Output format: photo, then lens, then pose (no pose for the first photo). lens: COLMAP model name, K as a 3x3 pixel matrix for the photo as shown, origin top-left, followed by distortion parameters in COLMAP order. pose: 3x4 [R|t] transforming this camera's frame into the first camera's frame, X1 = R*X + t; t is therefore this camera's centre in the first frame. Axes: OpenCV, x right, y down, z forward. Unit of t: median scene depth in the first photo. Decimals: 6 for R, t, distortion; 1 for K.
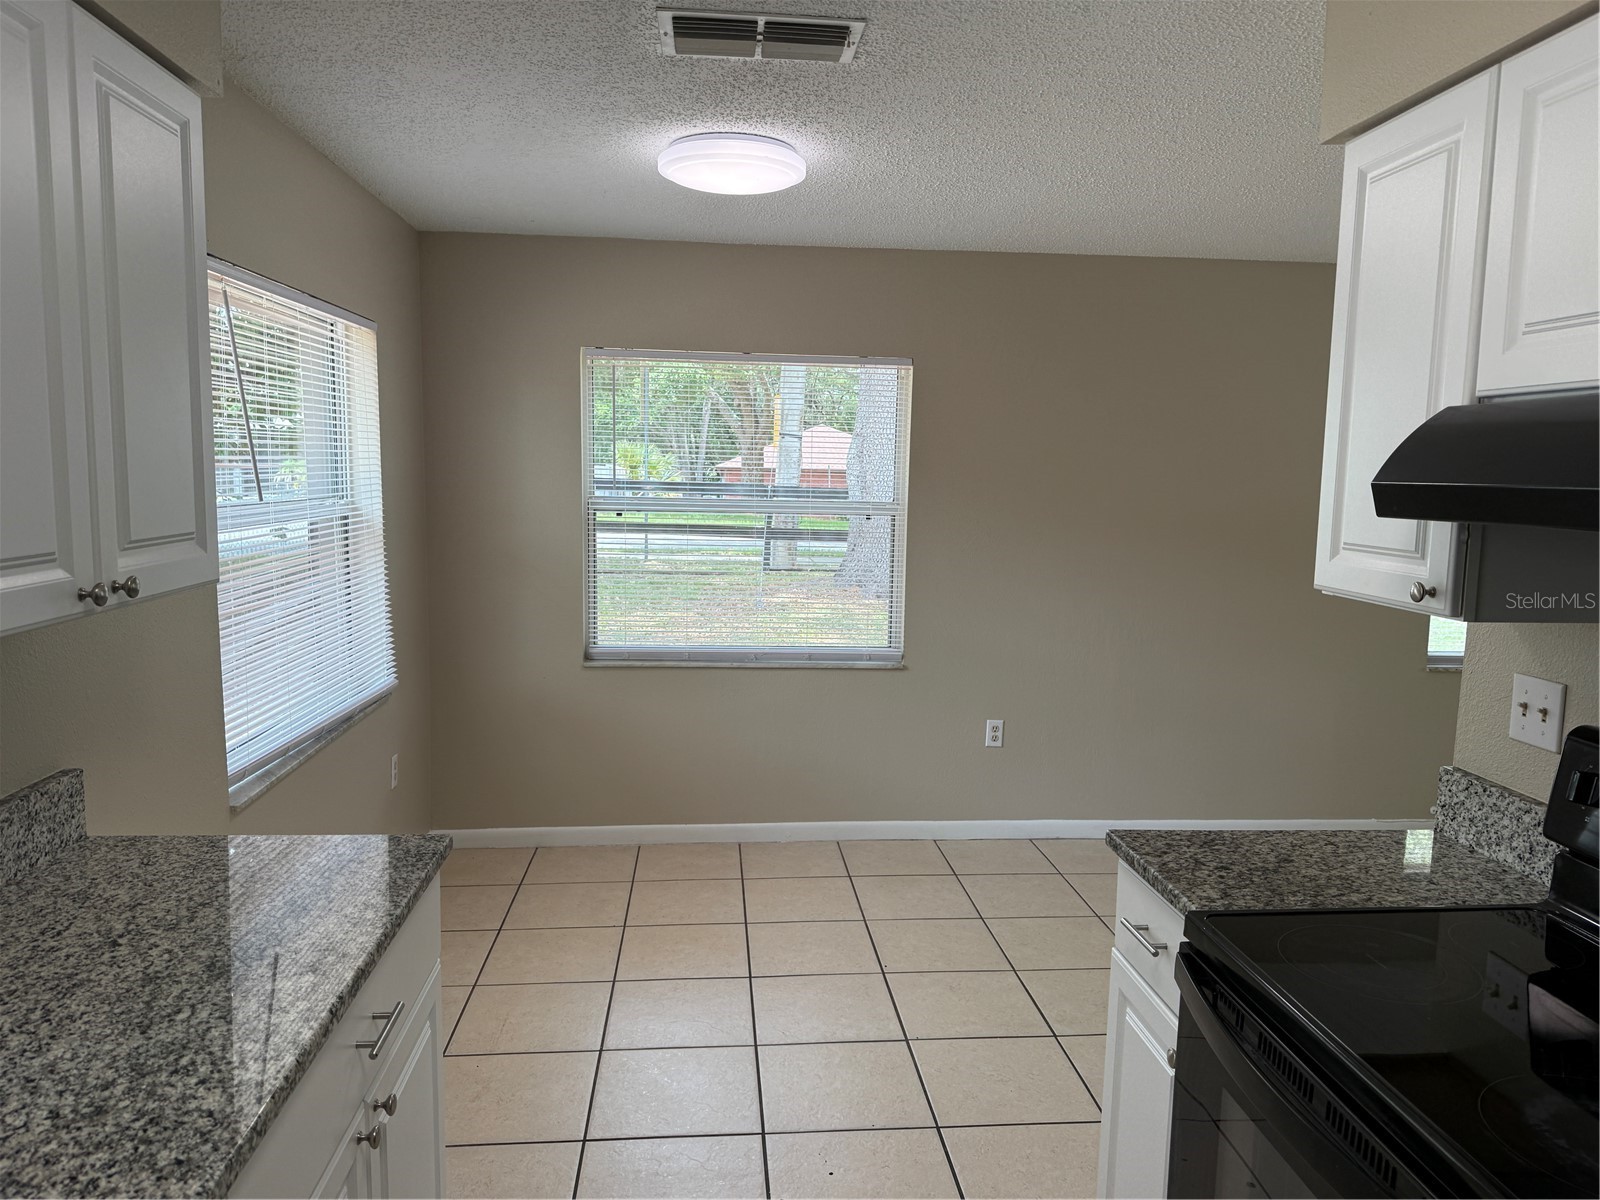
lens RADIAL K [[1116.3, 0, 800.0], [0, 1116.3, 600.0], [0, 0, 1]] dist [0.067820, -0.082273]
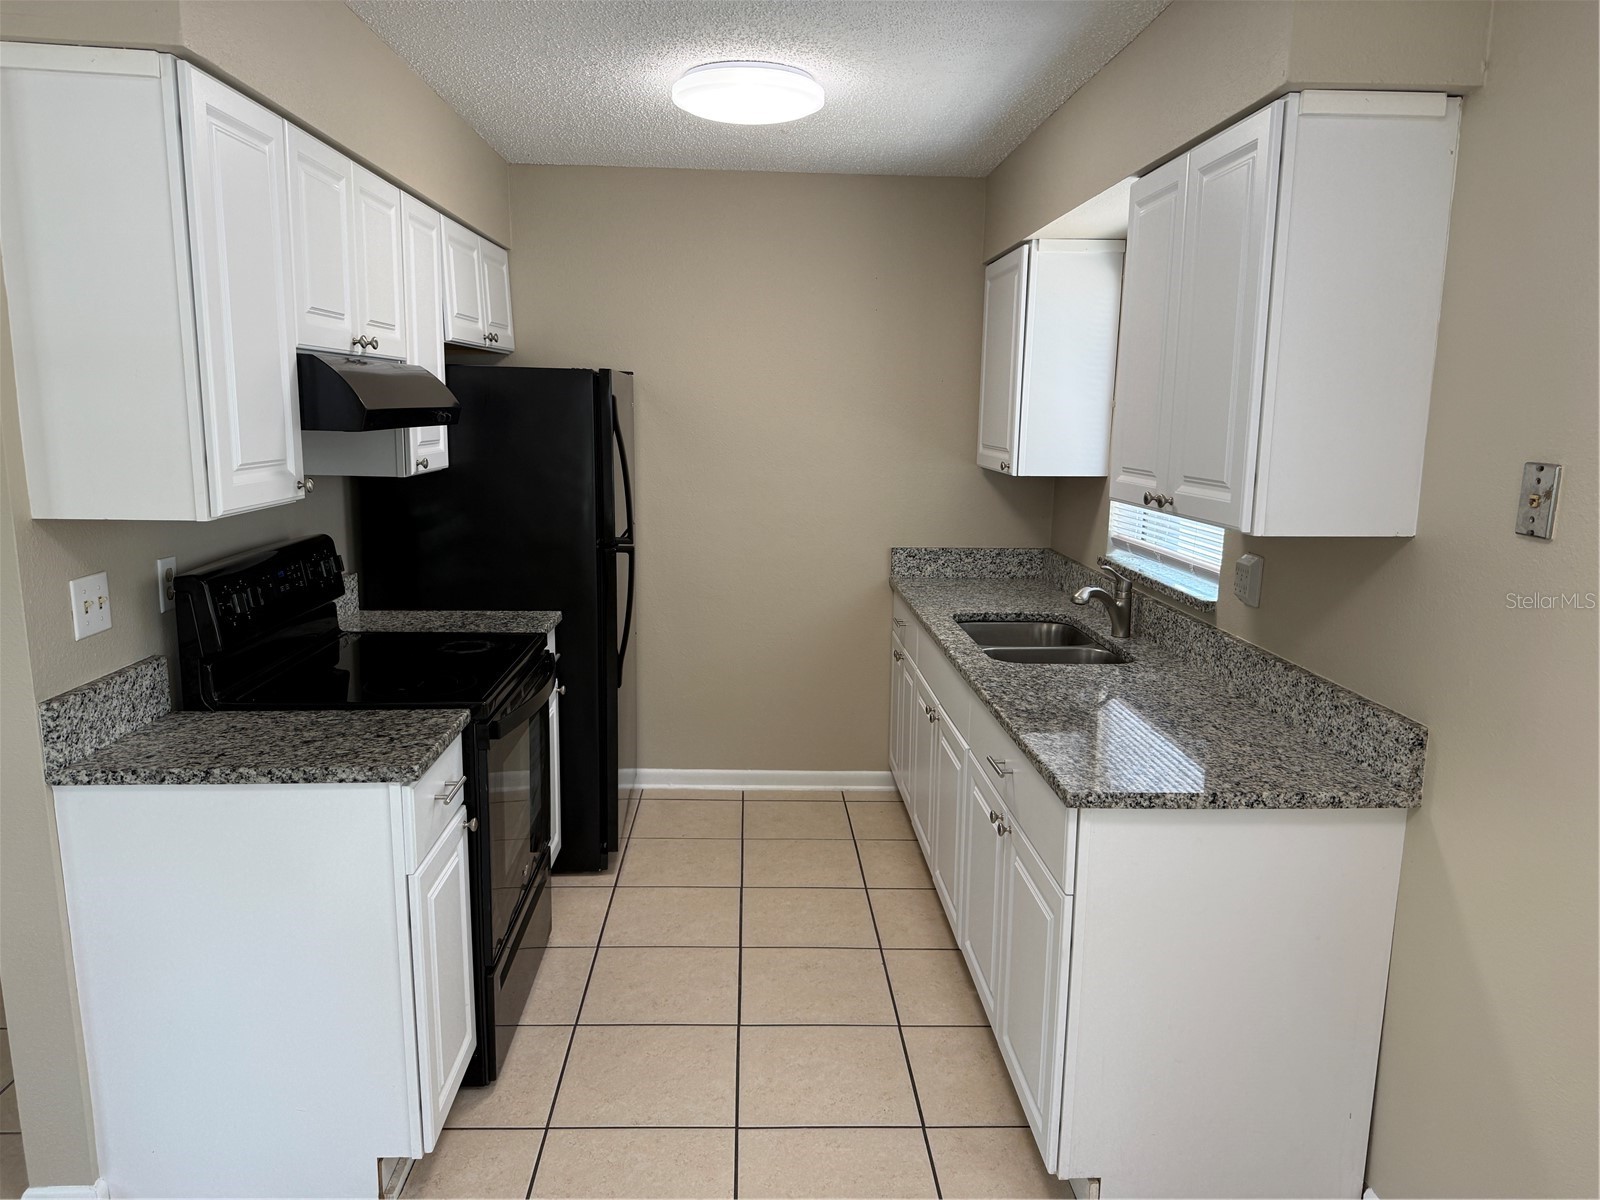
lens RADIAL K [[1116.3, 0, 800.0], [0, 1116.3, 600.0], [0, 0, 1]] dist [0.067820, -0.082273]
pose [[-0.998722, -0.039760, 0.031200, -0.095708], [-0.029265, 0.958268, 0.284368, -0.239223], [-0.041205, 0.283092, -0.958207, 1.954390]]
